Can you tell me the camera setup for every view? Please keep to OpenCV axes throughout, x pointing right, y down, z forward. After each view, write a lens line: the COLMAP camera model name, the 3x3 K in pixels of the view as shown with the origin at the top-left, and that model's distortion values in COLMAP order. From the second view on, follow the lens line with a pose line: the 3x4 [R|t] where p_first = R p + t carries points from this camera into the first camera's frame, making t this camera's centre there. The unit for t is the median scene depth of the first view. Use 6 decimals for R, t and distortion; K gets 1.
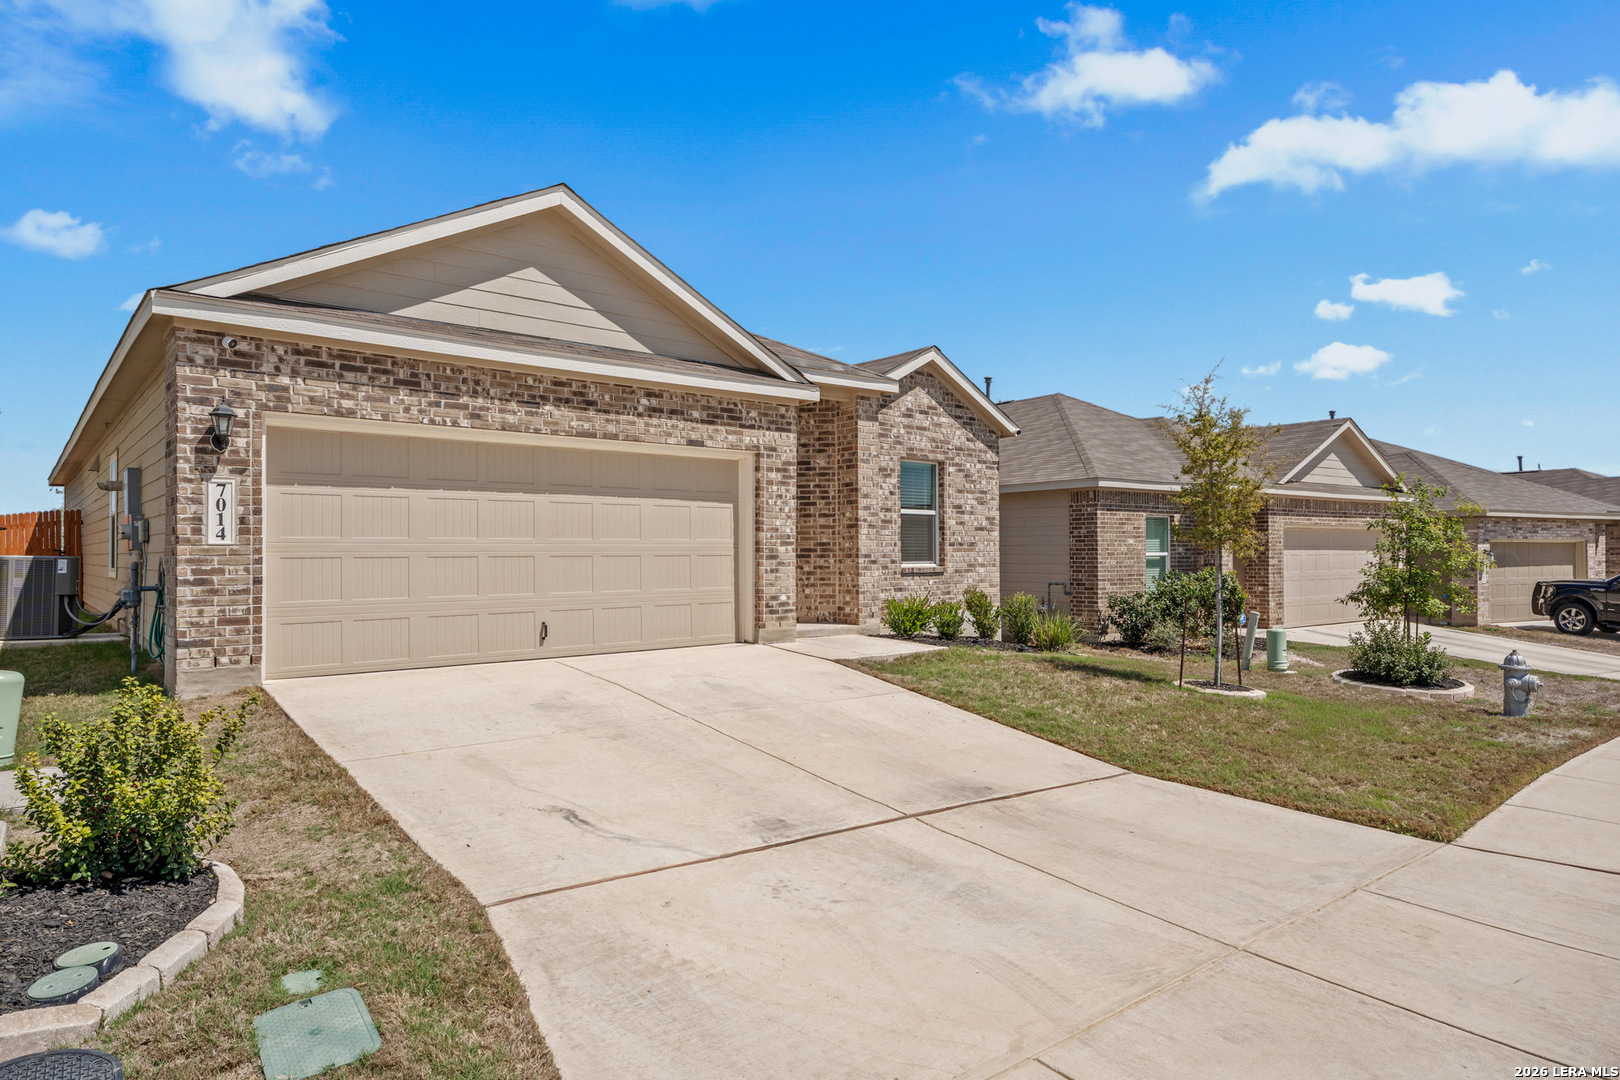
lens RADIAL K [[935.3, 0, 794.8], [0, 935.3, 541.6], [0, 0, 1]] dist [-0.013641, 0.002186]
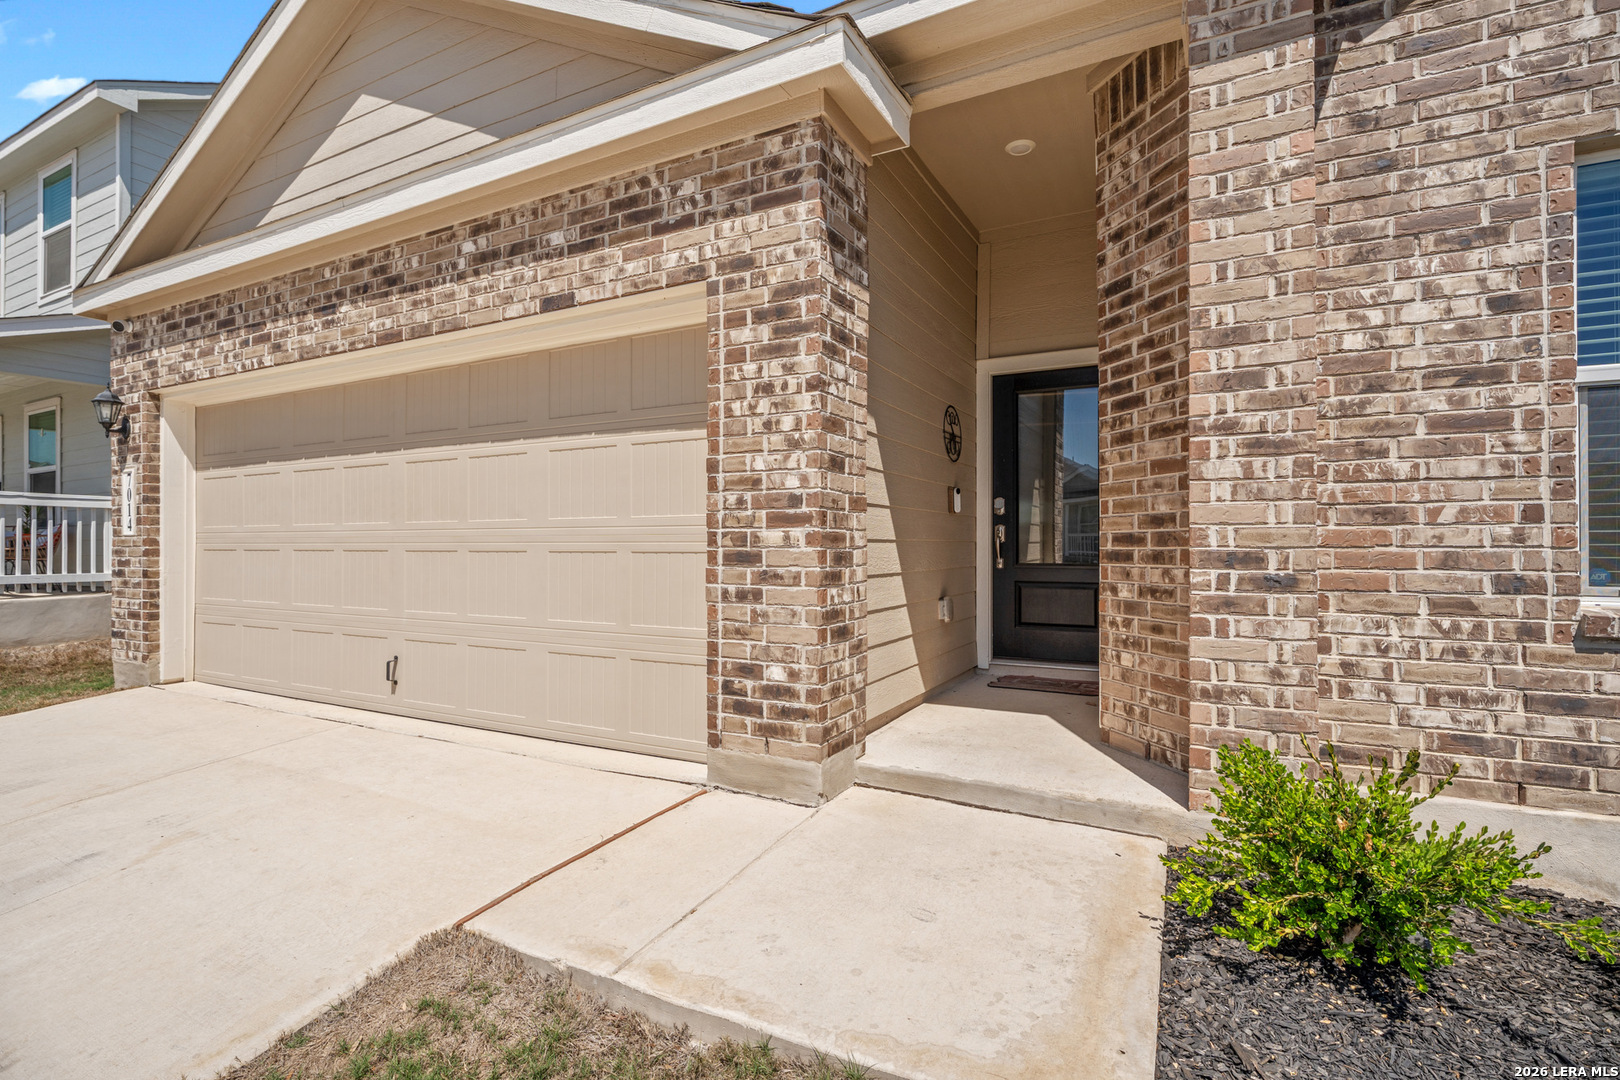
lens RADIAL K [[778.4, 0, 804.3], [0, 778.4, 542.1], [0, 0, 1]] dist [-0.010491, 0.002579]
pose [[0.372320, -0.001835, -0.928103, 0.280819], [0.008494, 0.999963, 0.001430, 0.010571], [0.928065, -0.008415, 0.372322, 0.952934]]
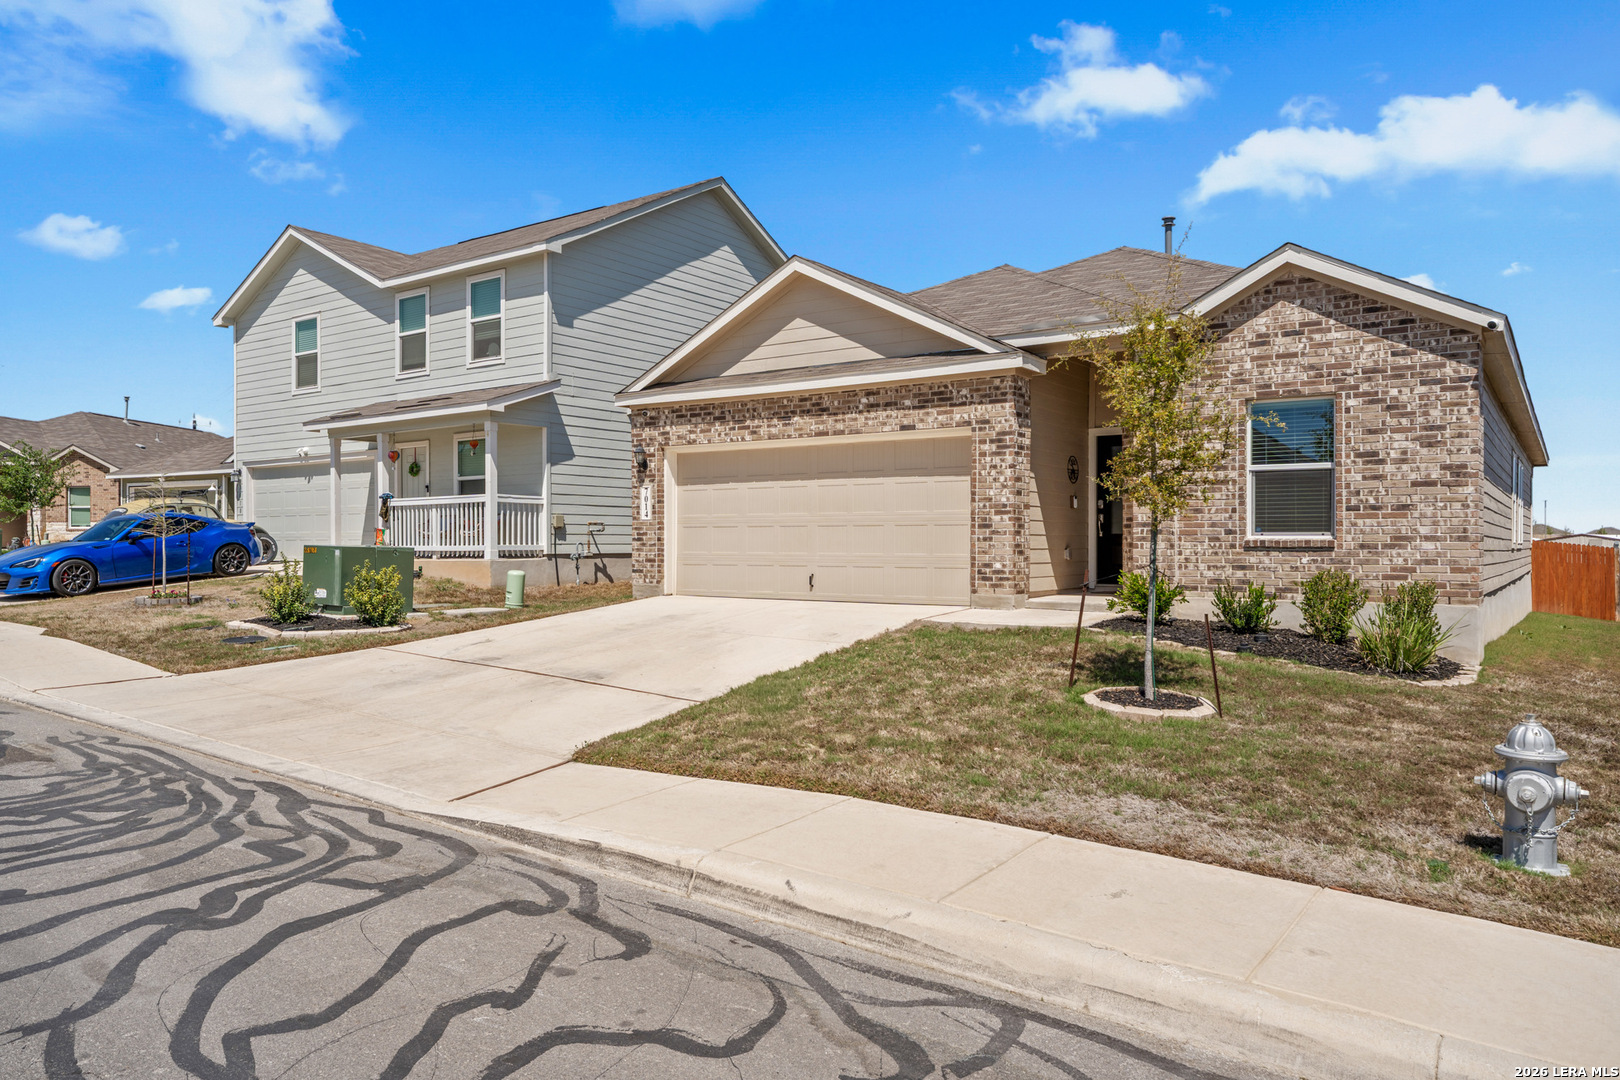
lens RADIAL K [[1120.5, 0, 805.8], [0, 1120.5, 537.4], [0, 0, 1]] dist [-0.004790, 0.010453]
pose [[0.256011, -0.002440, -0.966671, 1.181598], [0.007477, 0.999972, -0.000544, 0.030094], [0.966645, -0.007088, 0.256022, 0.512522]]
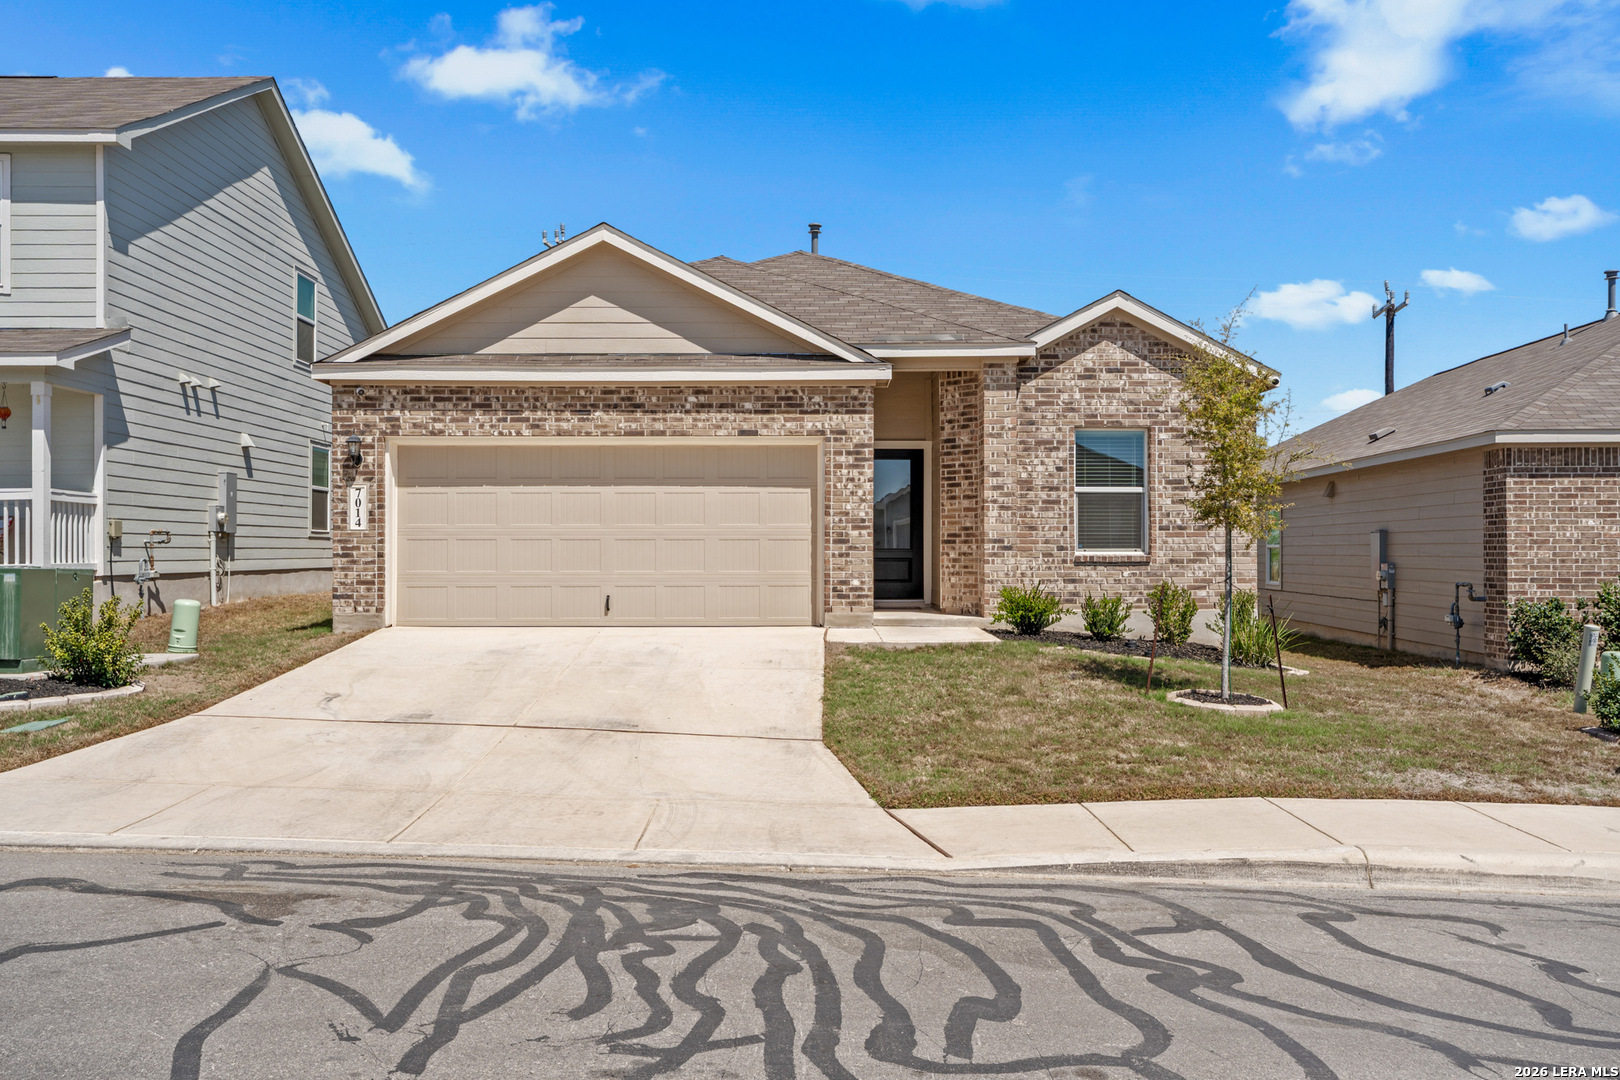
lens RADIAL K [[1309.9, 0, 814.8], [0, 1309.9, 540.6], [0, 0, 1]] dist [-0.023621, 0.056945]
pose [[0.777357, -0.003823, -0.629048, 0.868316], [0.004907, 0.999988, -0.000013, 0.016631], [0.629040, -0.003077, 0.777367, -0.102850]]
